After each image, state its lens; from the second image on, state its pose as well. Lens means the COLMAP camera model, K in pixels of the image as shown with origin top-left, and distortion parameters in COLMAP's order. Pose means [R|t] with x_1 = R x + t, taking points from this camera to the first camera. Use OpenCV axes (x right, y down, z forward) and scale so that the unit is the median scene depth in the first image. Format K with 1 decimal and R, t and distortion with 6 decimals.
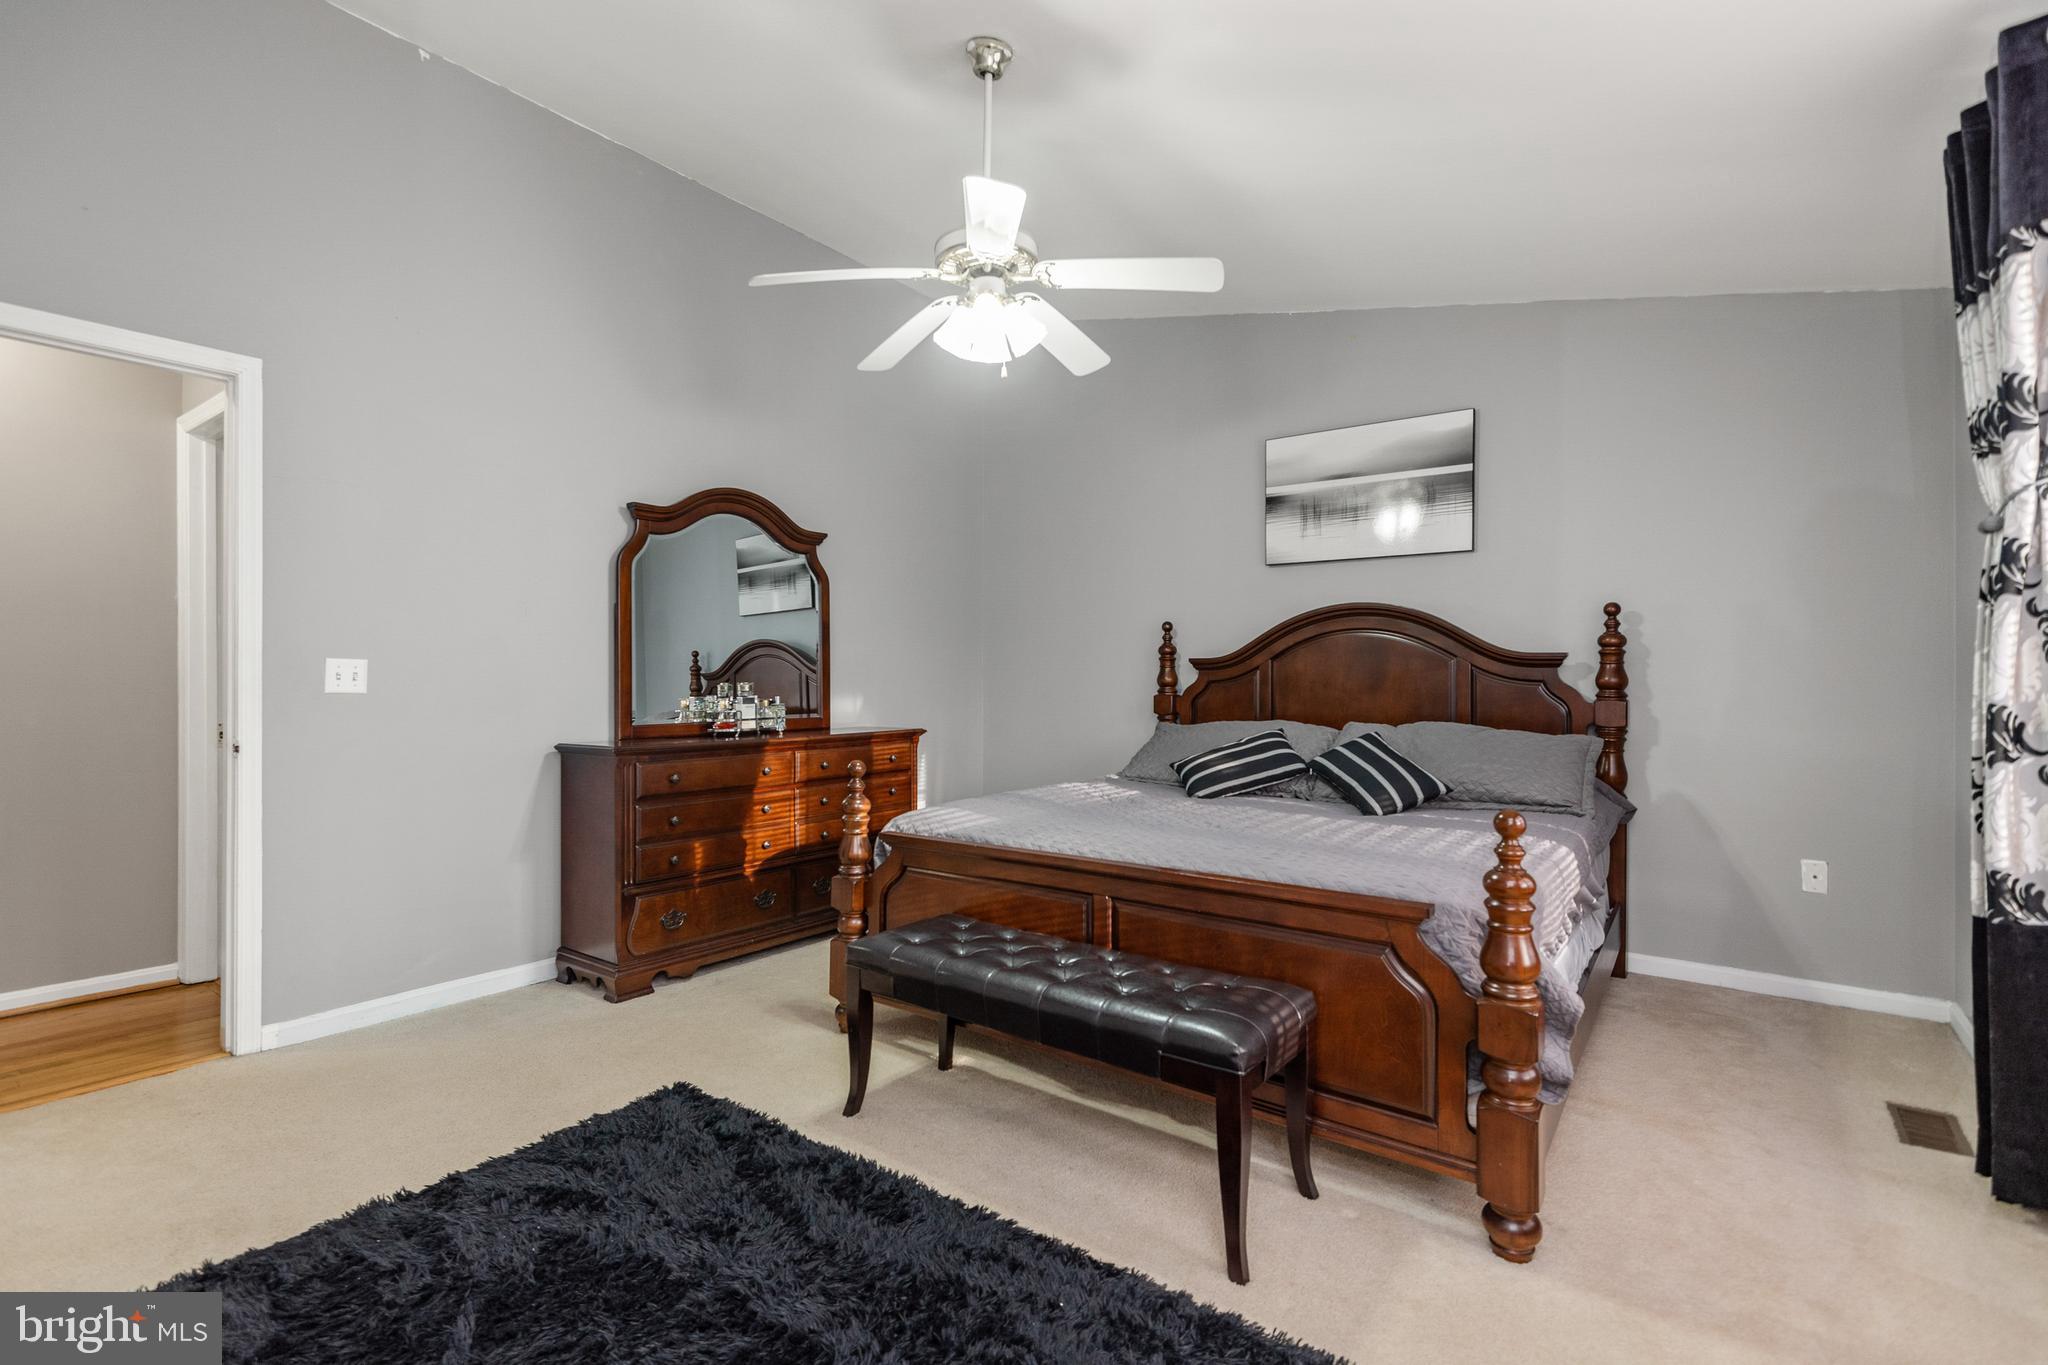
lens RADIAL K [[942.5, 0, 1016.3], [0, 942.5, 675.9], [0, 0, 1]] dist [0.027980, -0.005326]
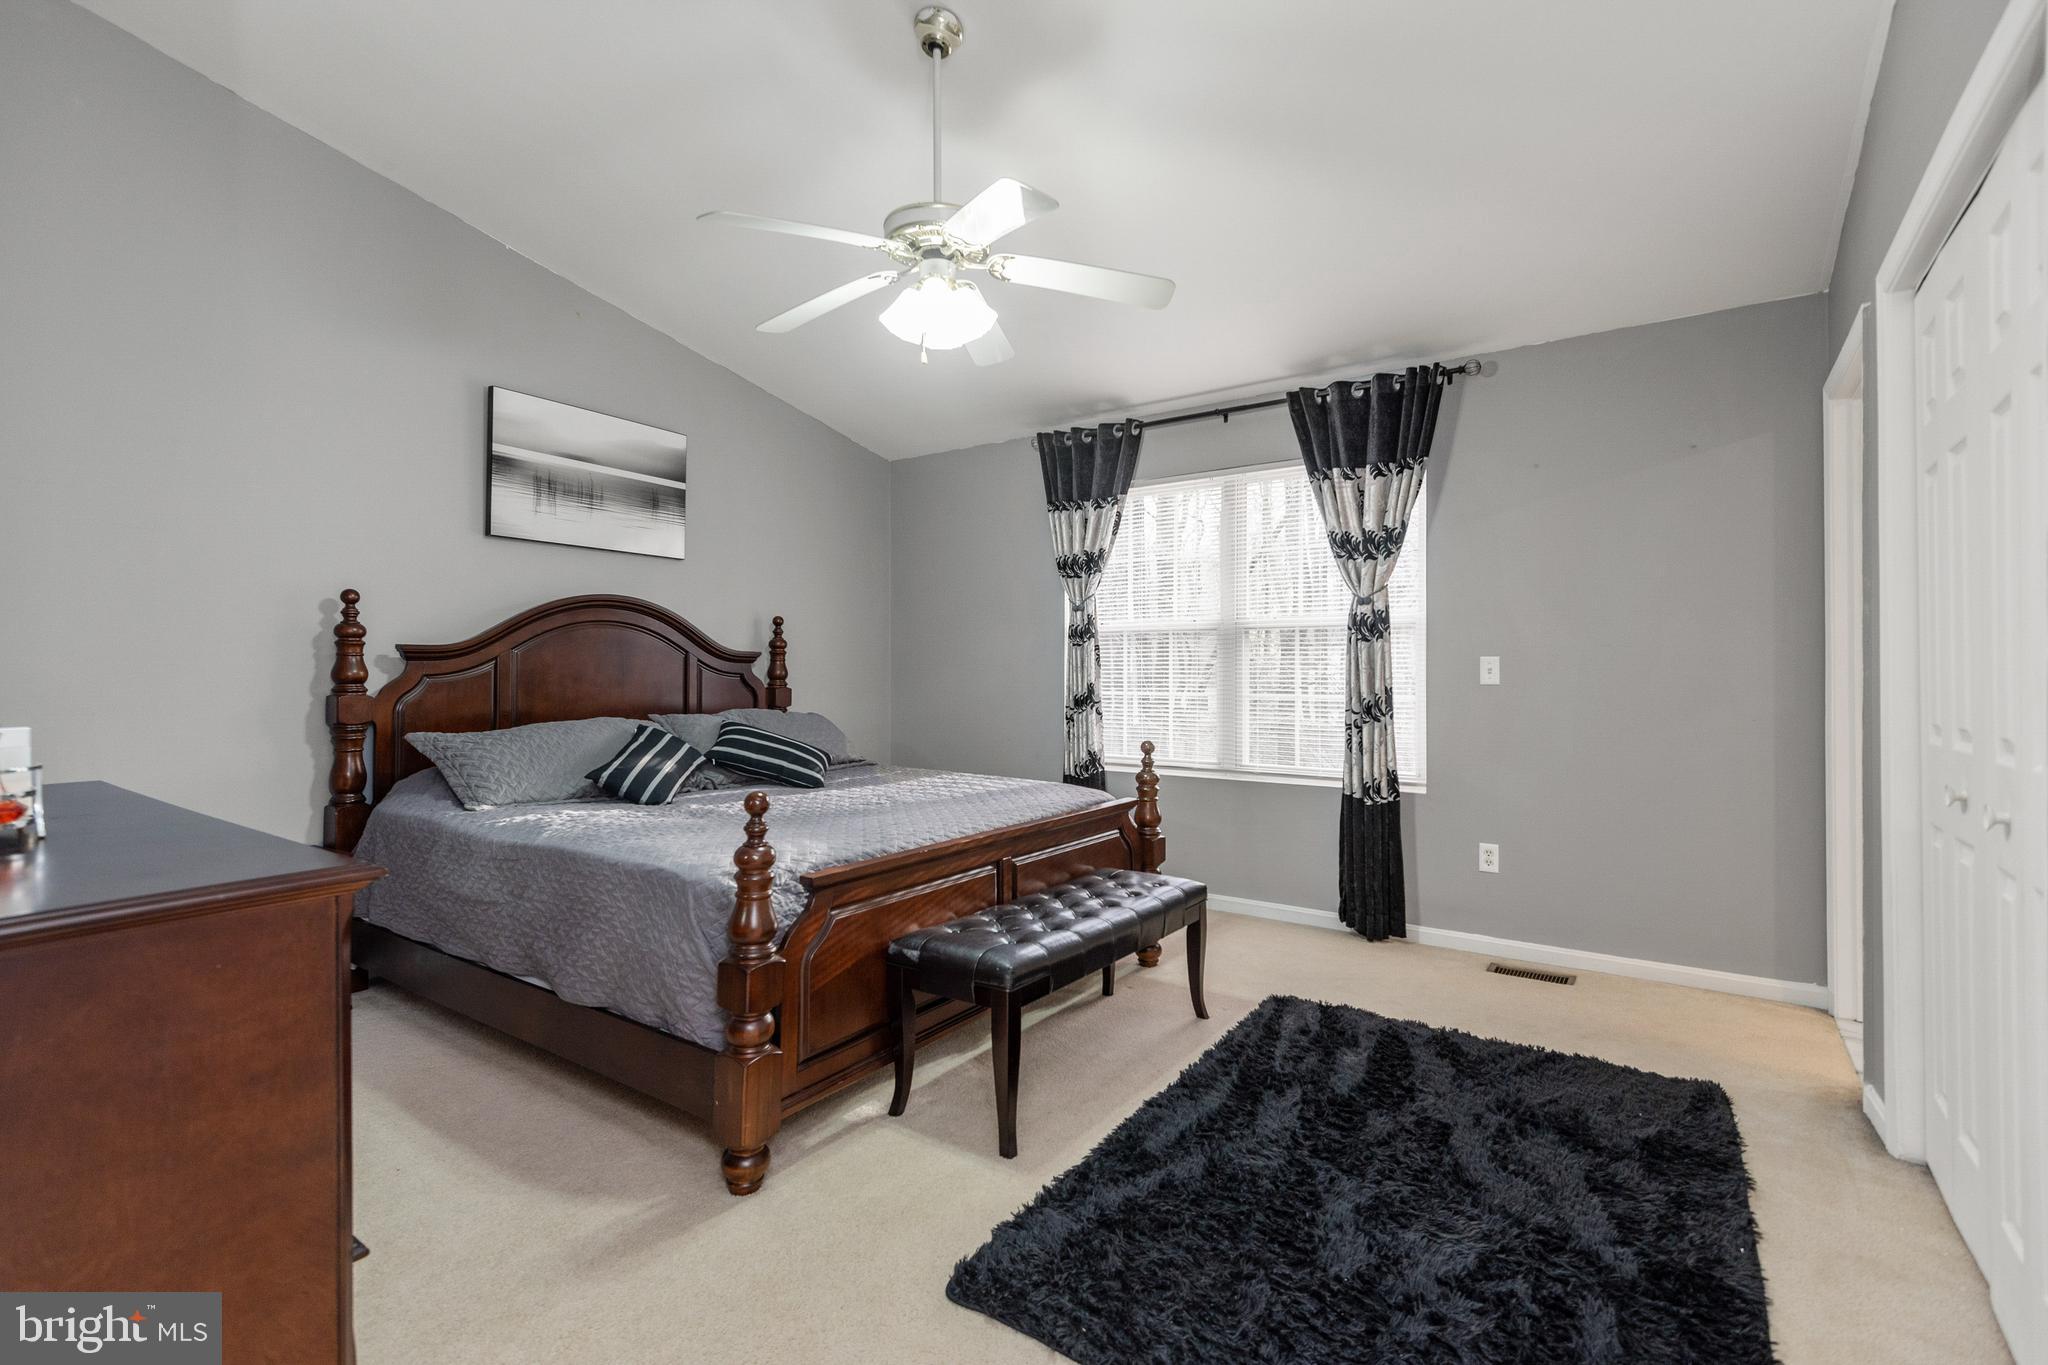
lens RADIAL K [[942.5, 0, 1016.9], [0, 942.5, 677.7], [0, 0, 1]] dist [0.027980, -0.005326]
pose [[-0.047412, -0.009486, 0.998830, -0.615383], [-0.005948, 0.999940, 0.009215, -0.002367], [-0.998858, -0.005504, -0.047466, 0.592314]]
